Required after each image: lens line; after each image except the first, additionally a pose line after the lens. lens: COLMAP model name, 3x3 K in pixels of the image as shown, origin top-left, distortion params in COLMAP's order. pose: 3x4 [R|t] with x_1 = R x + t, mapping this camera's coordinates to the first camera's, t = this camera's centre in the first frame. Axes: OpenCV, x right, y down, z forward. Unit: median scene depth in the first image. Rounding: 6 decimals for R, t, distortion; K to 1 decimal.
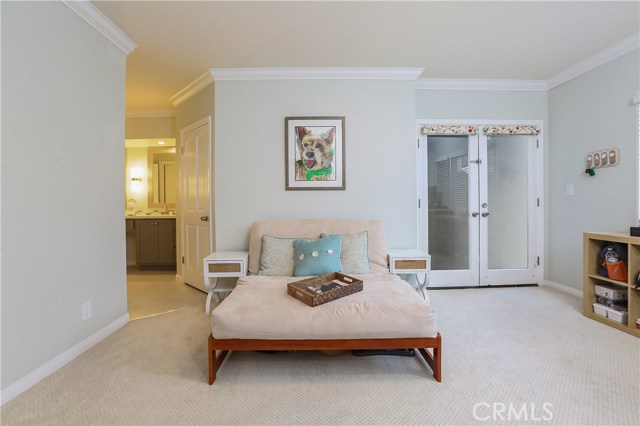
lens RADIAL K [[297.0, 0, 310.5], [0, 297.0, 197.2], [0, 0, 1]] dist [-0.031891, 0.014396]
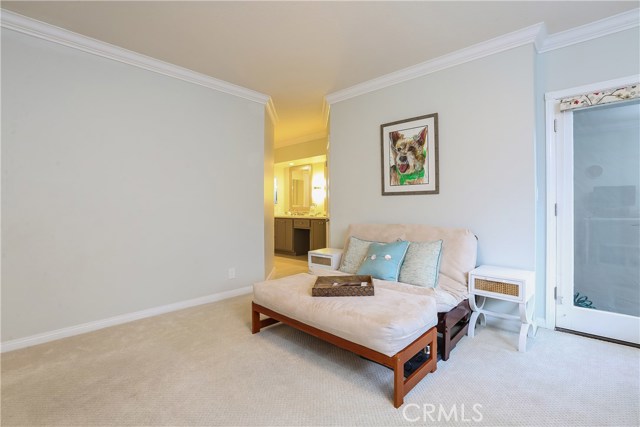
lens RADIAL K [[297.0, 0, 320.7], [0, 297.0, 203.7], [0, 0, 1]] dist [-0.031891, 0.014396]
pose [[0.728174, 0.000581, -0.685392, 0.473162], [0.007508, 0.999933, 0.008825, -0.004978], [0.685351, -0.011572, 0.728121, 0.096378]]
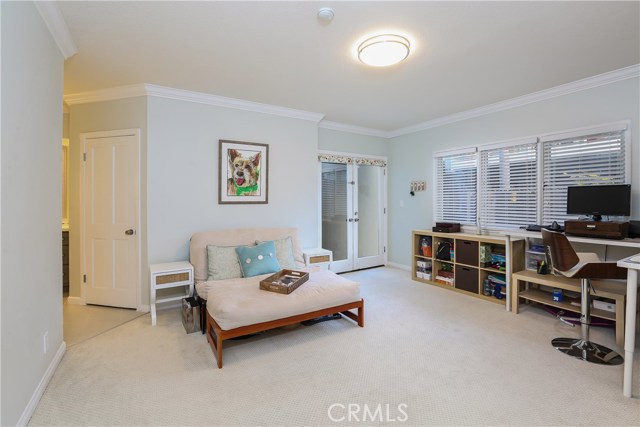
lens RADIAL K [[297.0, 0, 310.6], [0, 297.0, 196.8], [0, 0, 1]] dist [-0.031891, 0.014396]
pose [[0.869255, 0.009205, 0.494279, -0.338204], [-0.008982, 0.999956, -0.002825, -0.051436], [-0.494283, -0.001984, 0.869299, -0.158097]]
